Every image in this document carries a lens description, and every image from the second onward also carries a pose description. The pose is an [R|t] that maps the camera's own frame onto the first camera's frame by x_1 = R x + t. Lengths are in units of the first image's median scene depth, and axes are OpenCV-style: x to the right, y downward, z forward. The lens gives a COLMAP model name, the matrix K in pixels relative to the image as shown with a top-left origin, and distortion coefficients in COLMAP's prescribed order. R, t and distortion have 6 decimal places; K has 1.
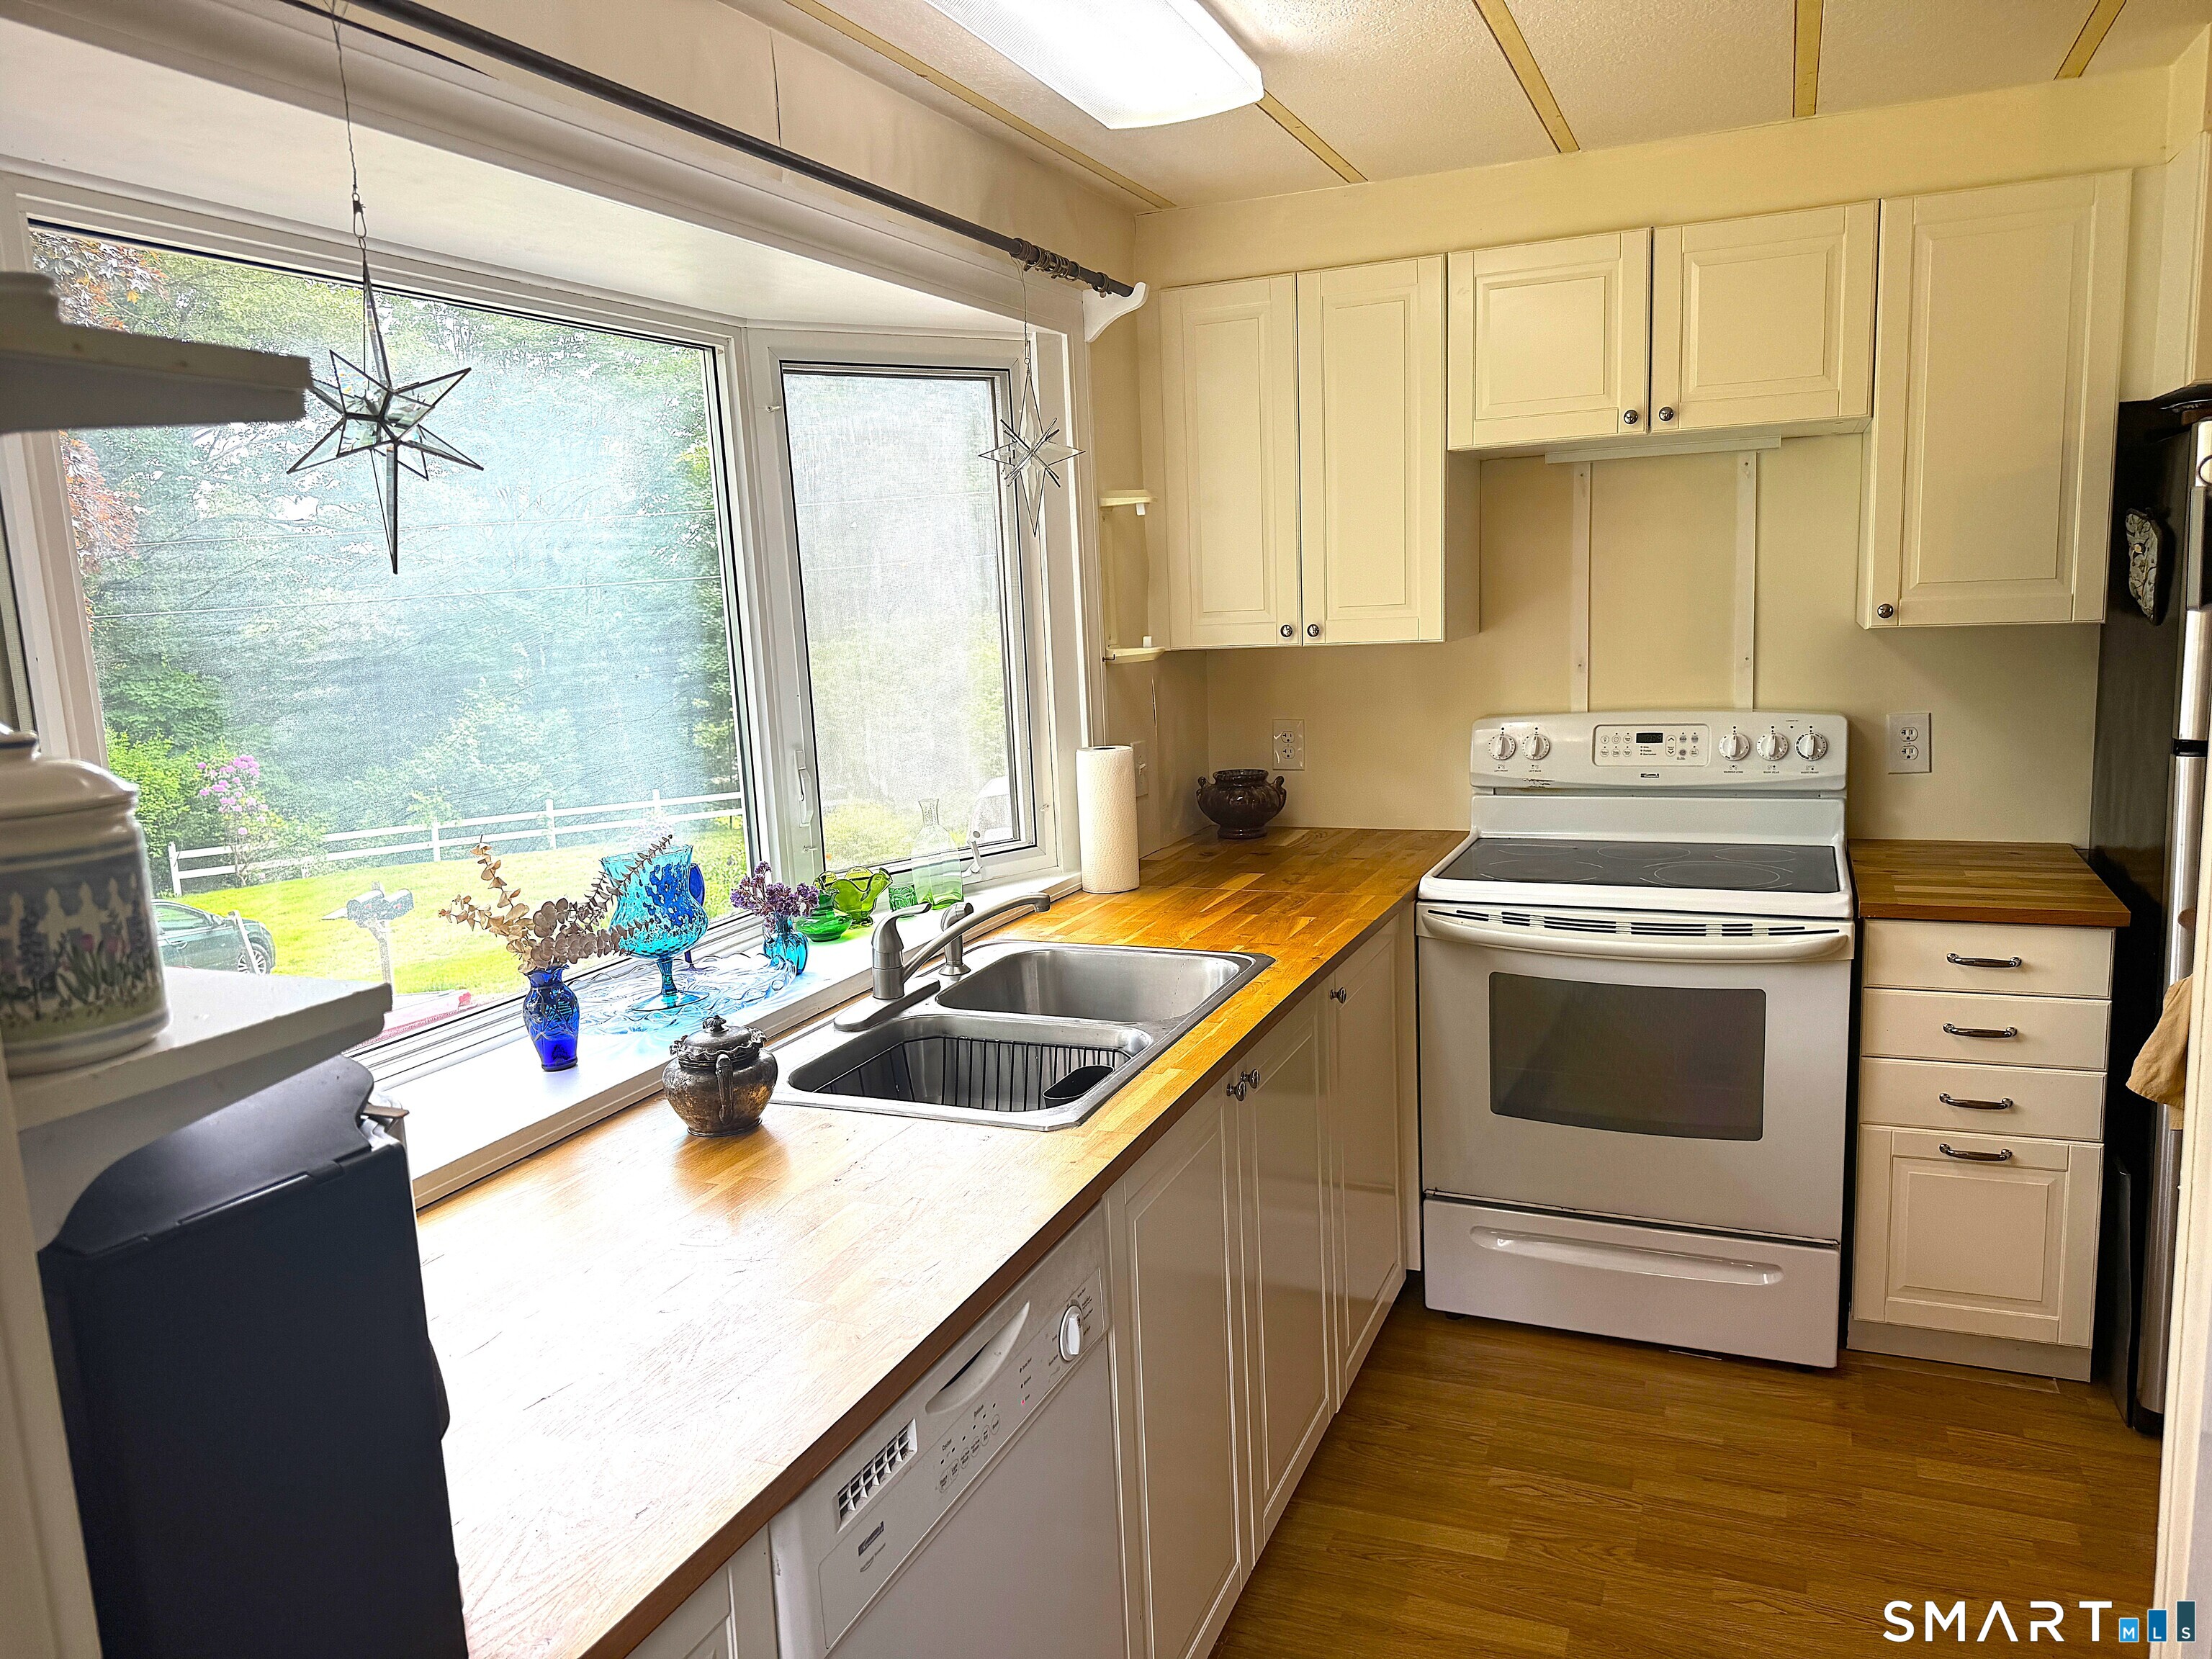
lens RADIAL K [[1551.6, 0, 1108.4], [0, 1551.6, 834.6], [0, 0, 1]] dist [0.012636, -0.004464]
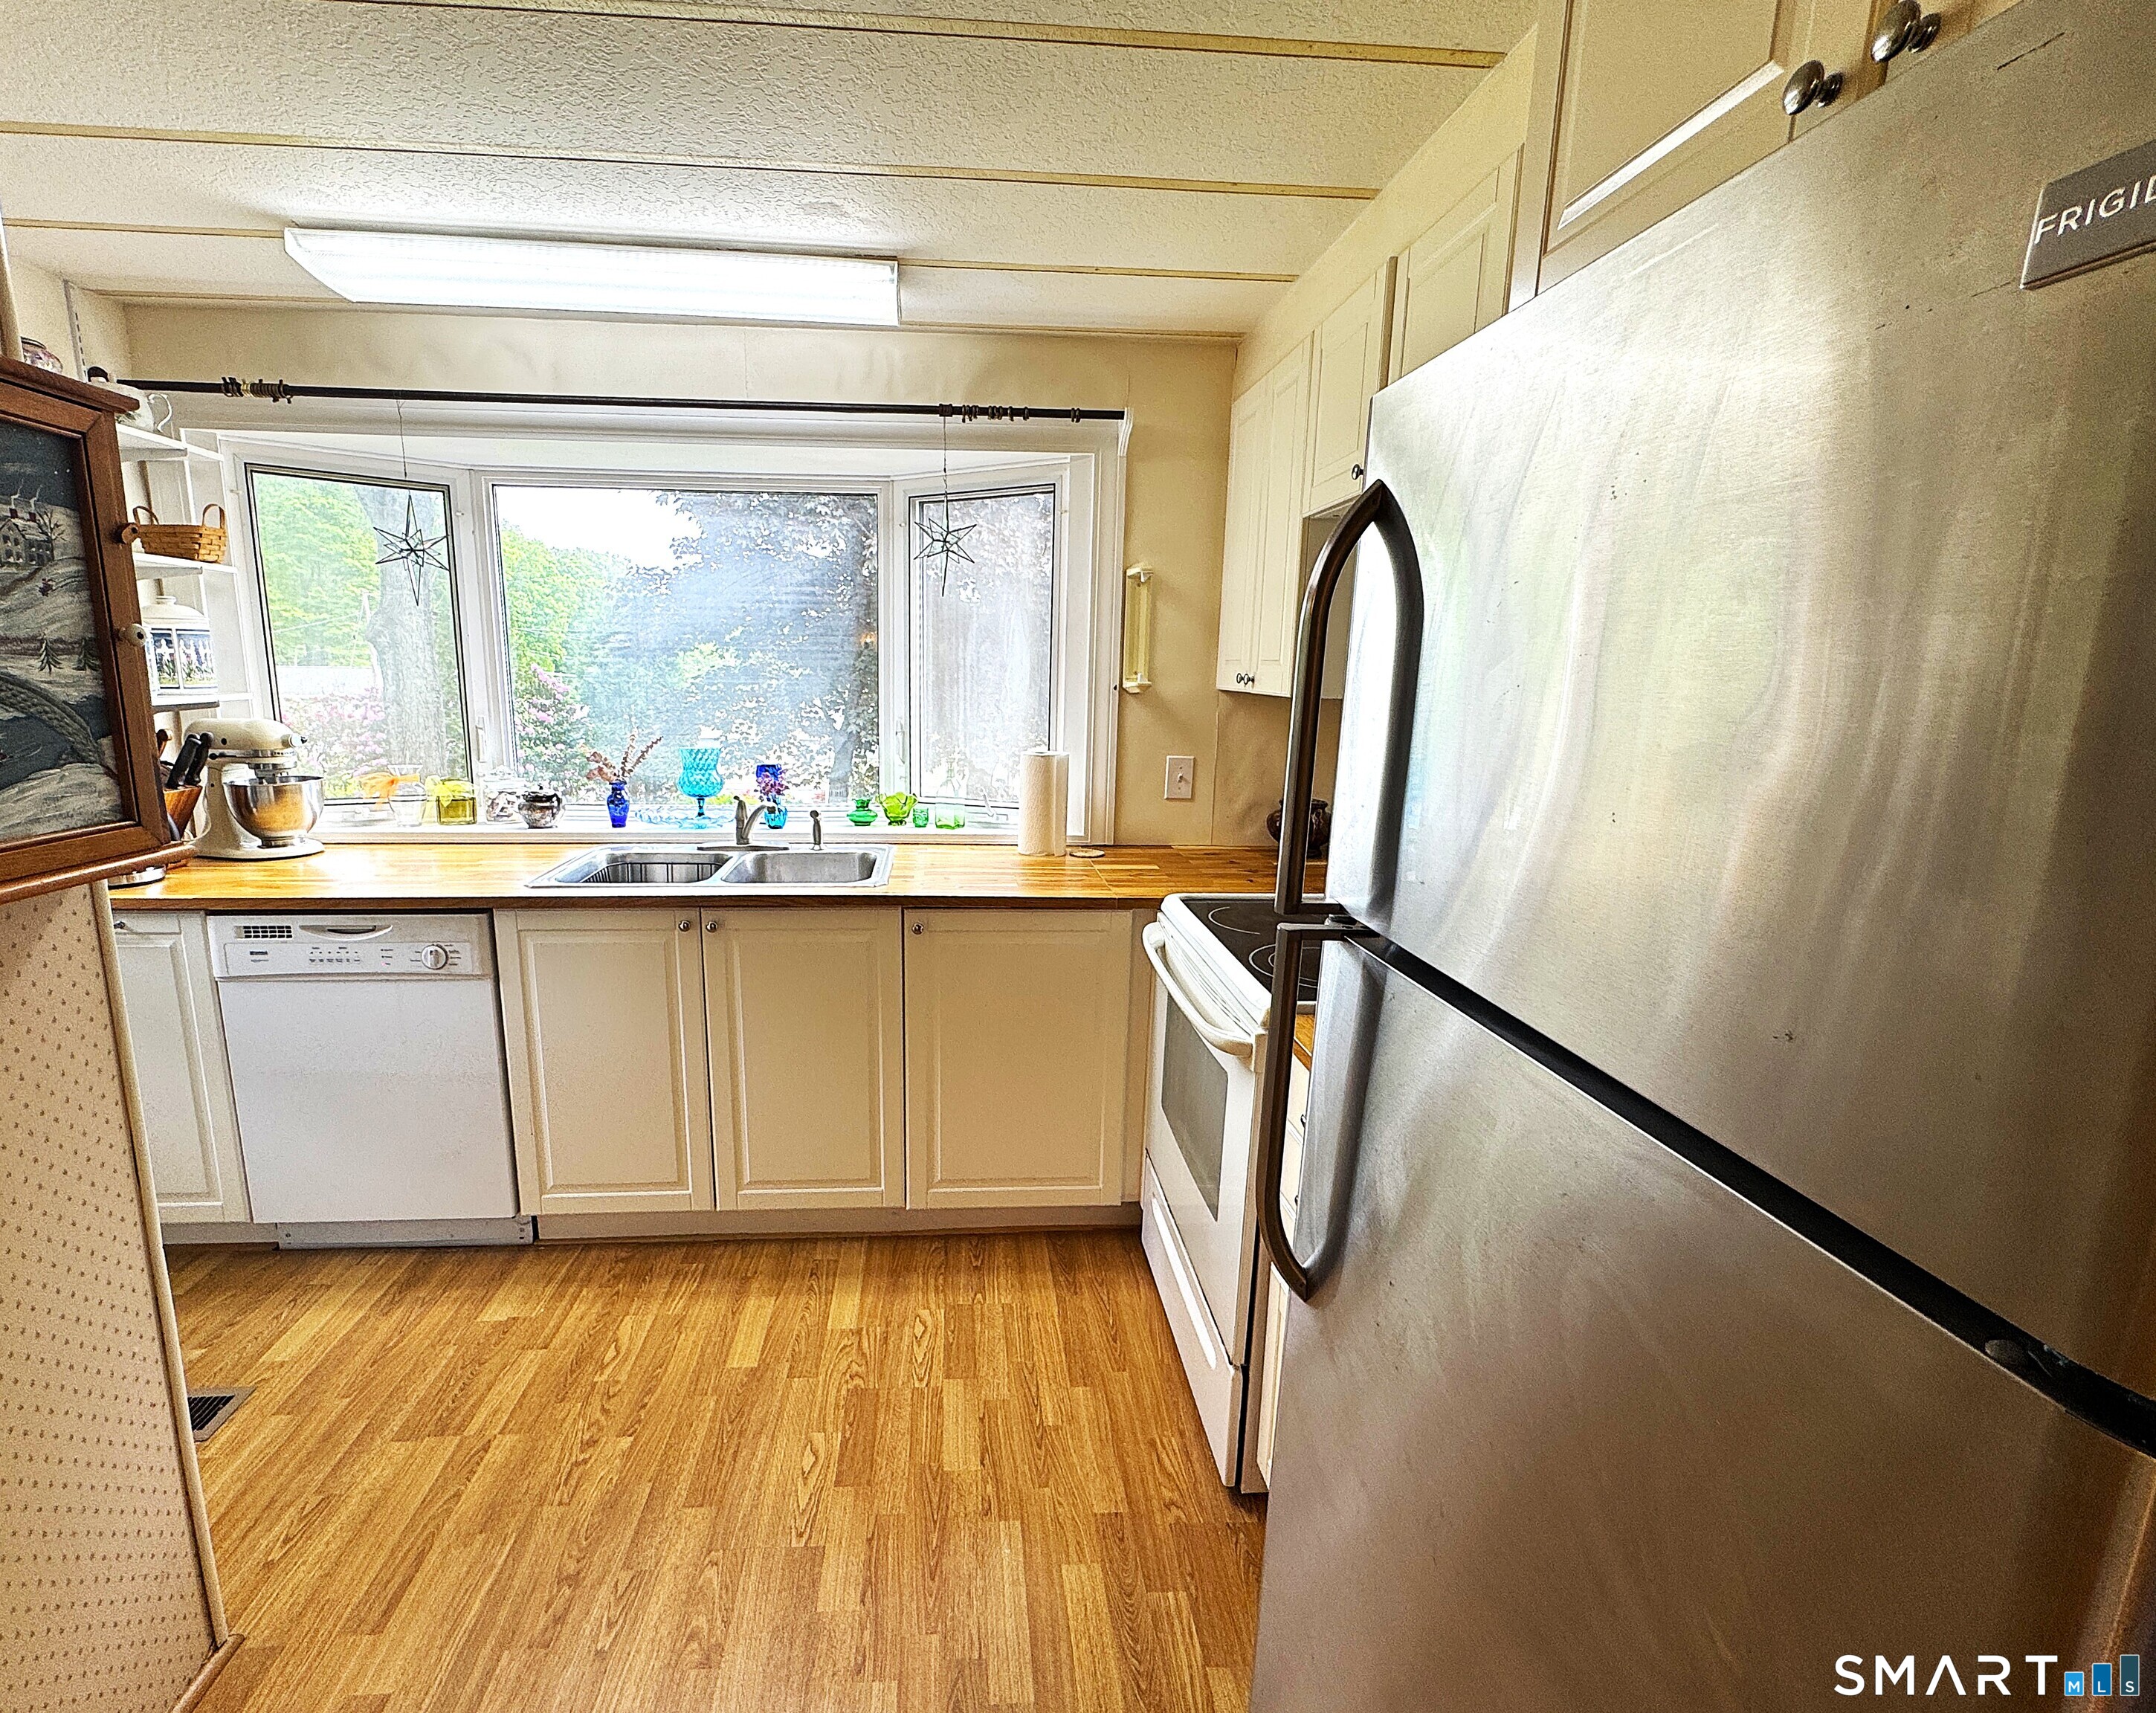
lens RADIAL K [[1025.4, 0, 1073.0], [0, 1025.4, 860.3], [0, 0, 1]] dist [0.000282, 0.000001]
pose [[0.453870, 0.221286, -0.863154, 0.975939], [-0.181380, 0.971336, 0.153646, -0.119241], [0.872412, 0.086824, 0.480998, 0.651476]]
